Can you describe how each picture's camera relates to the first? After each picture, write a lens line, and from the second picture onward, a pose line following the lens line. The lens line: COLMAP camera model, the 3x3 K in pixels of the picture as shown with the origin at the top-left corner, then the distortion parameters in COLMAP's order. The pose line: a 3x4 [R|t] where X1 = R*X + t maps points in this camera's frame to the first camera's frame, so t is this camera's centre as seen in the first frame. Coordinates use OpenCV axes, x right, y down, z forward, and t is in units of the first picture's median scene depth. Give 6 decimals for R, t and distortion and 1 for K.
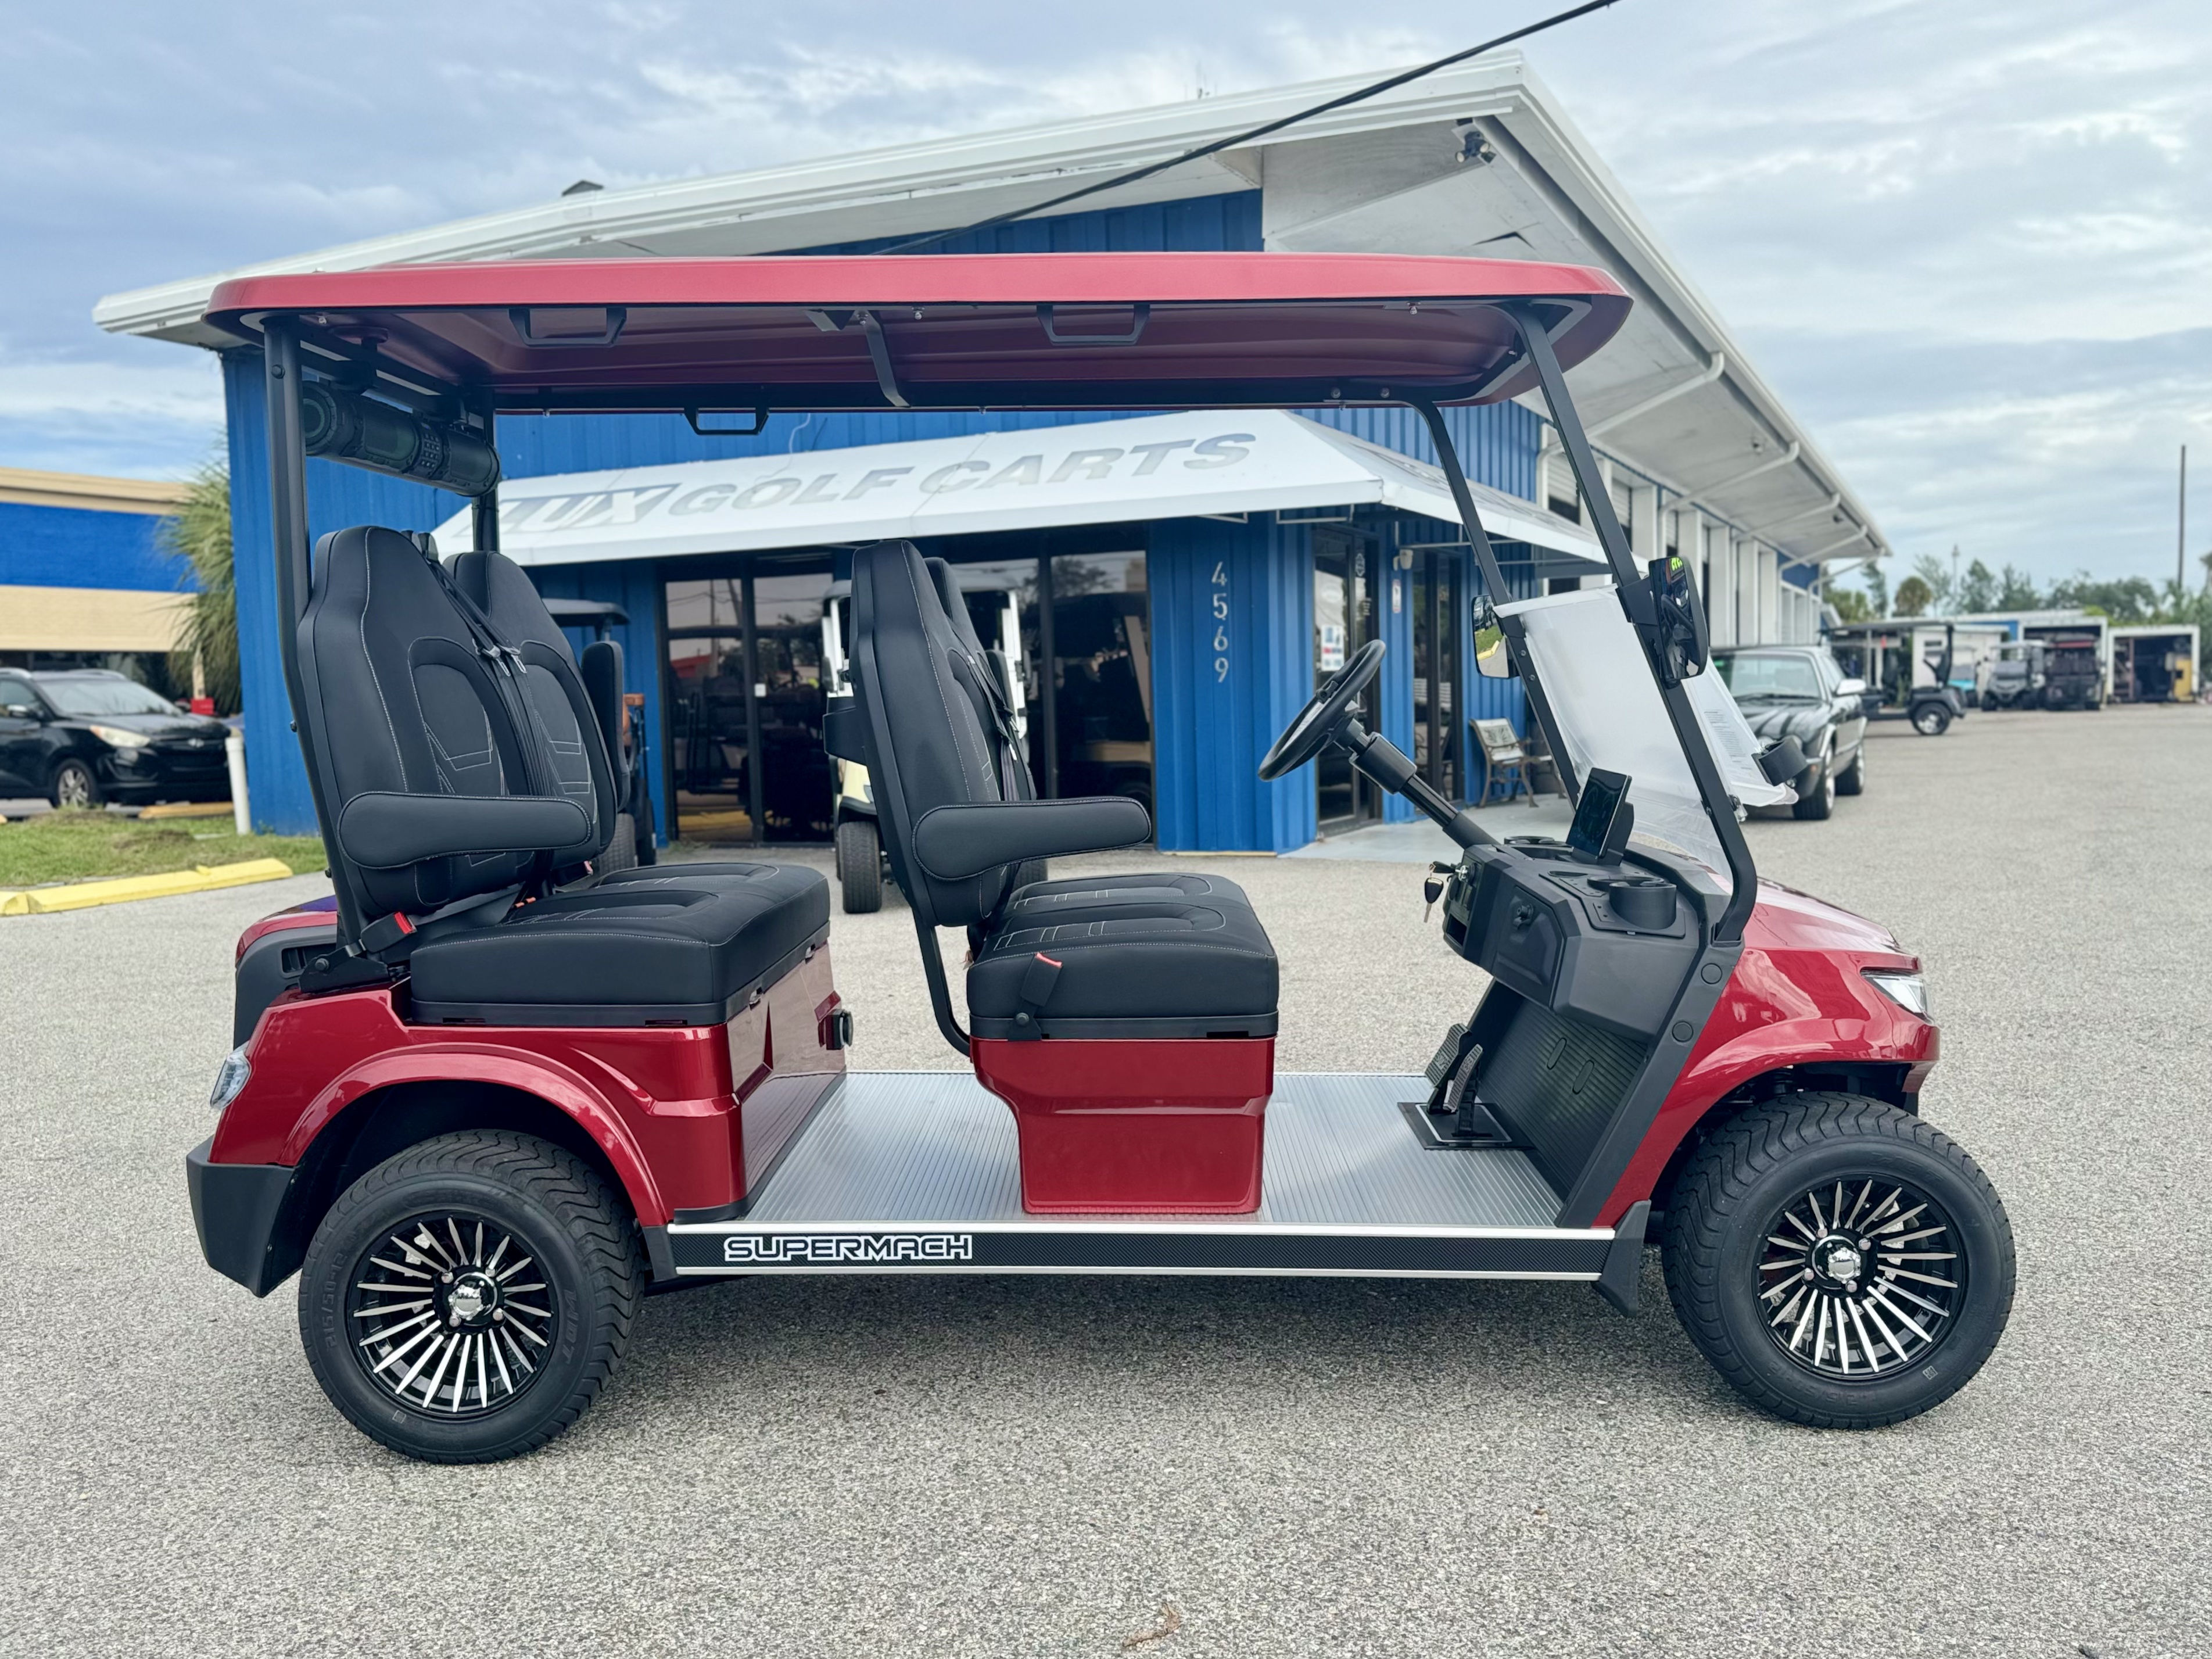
lens RADIAL K [[1832.7, 0, 1106.0], [0, 1832.7, 829.5], [0, 0, 1]] dist [0.118465, -0.200102]
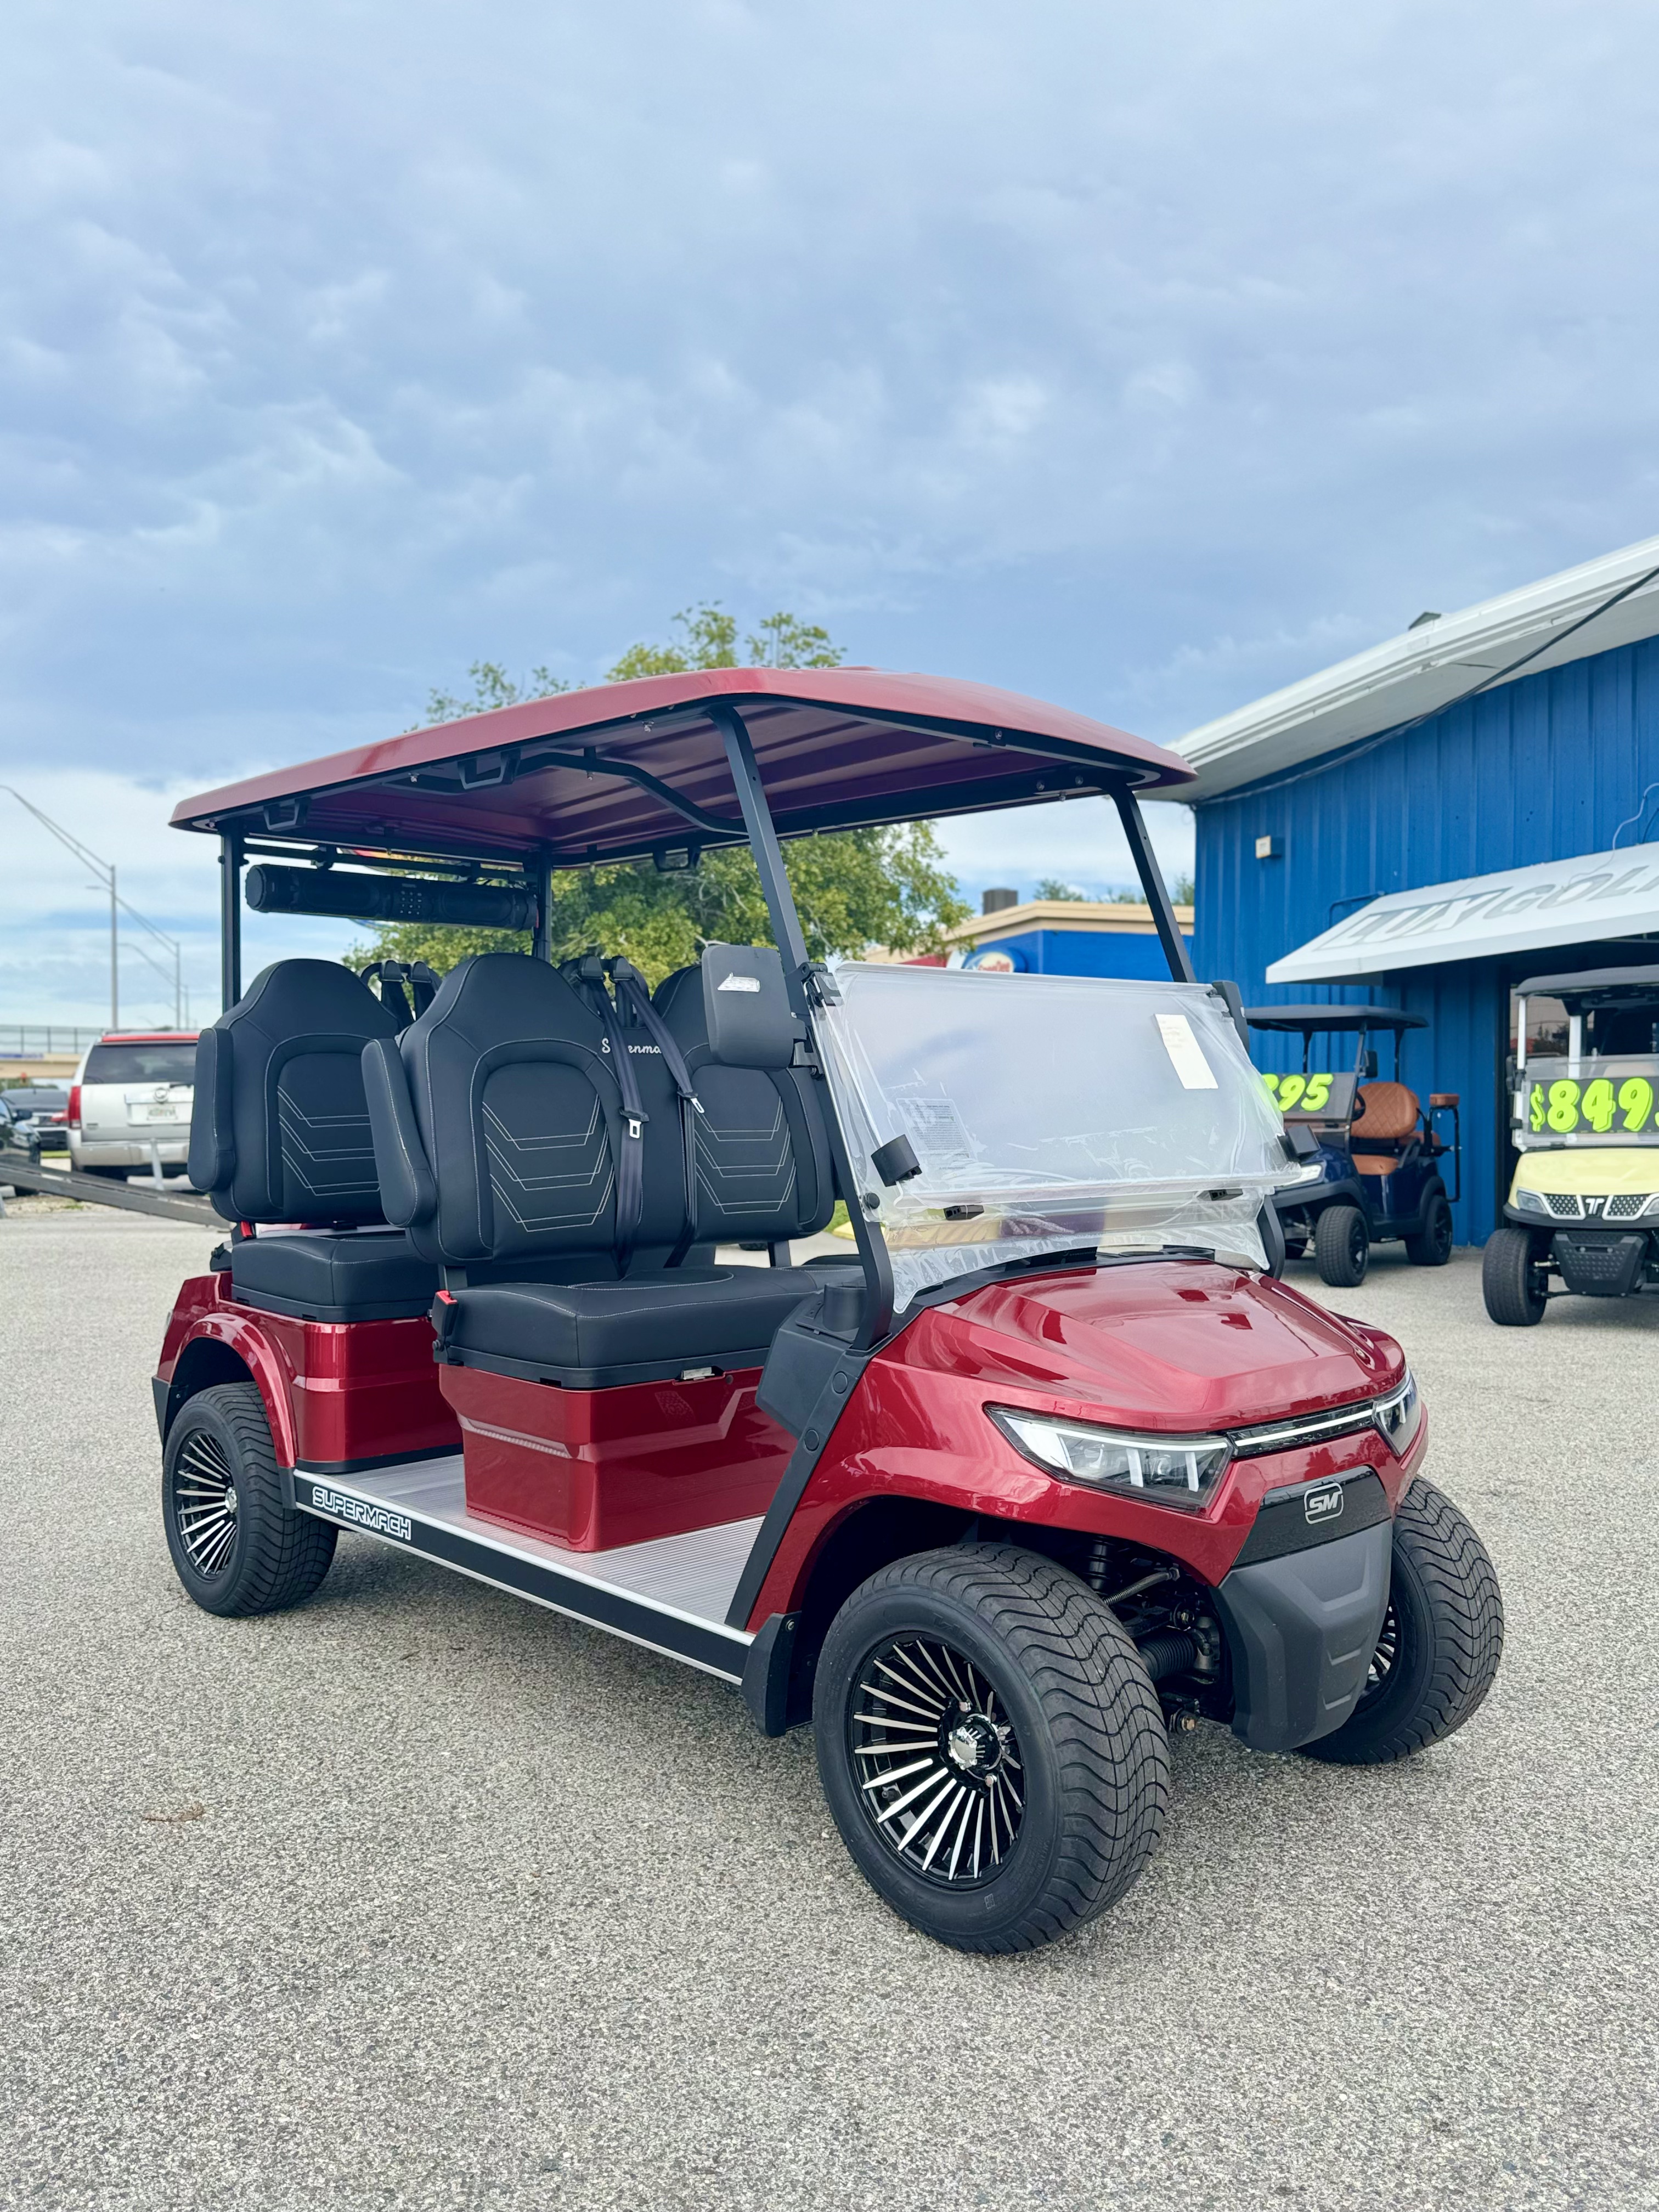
lens RADIAL K [[1736.2, 0, 829.5], [0, 1736.2, 1106.0], [0, 0, 1]] dist [0.102496, -0.177627]
pose [[0.699660, 0.022670, -0.714116, 0.922906], [-0.071250, 0.996728, -0.038165, -0.026621], [0.710914, 0.077583, 0.698986, 0.362702]]
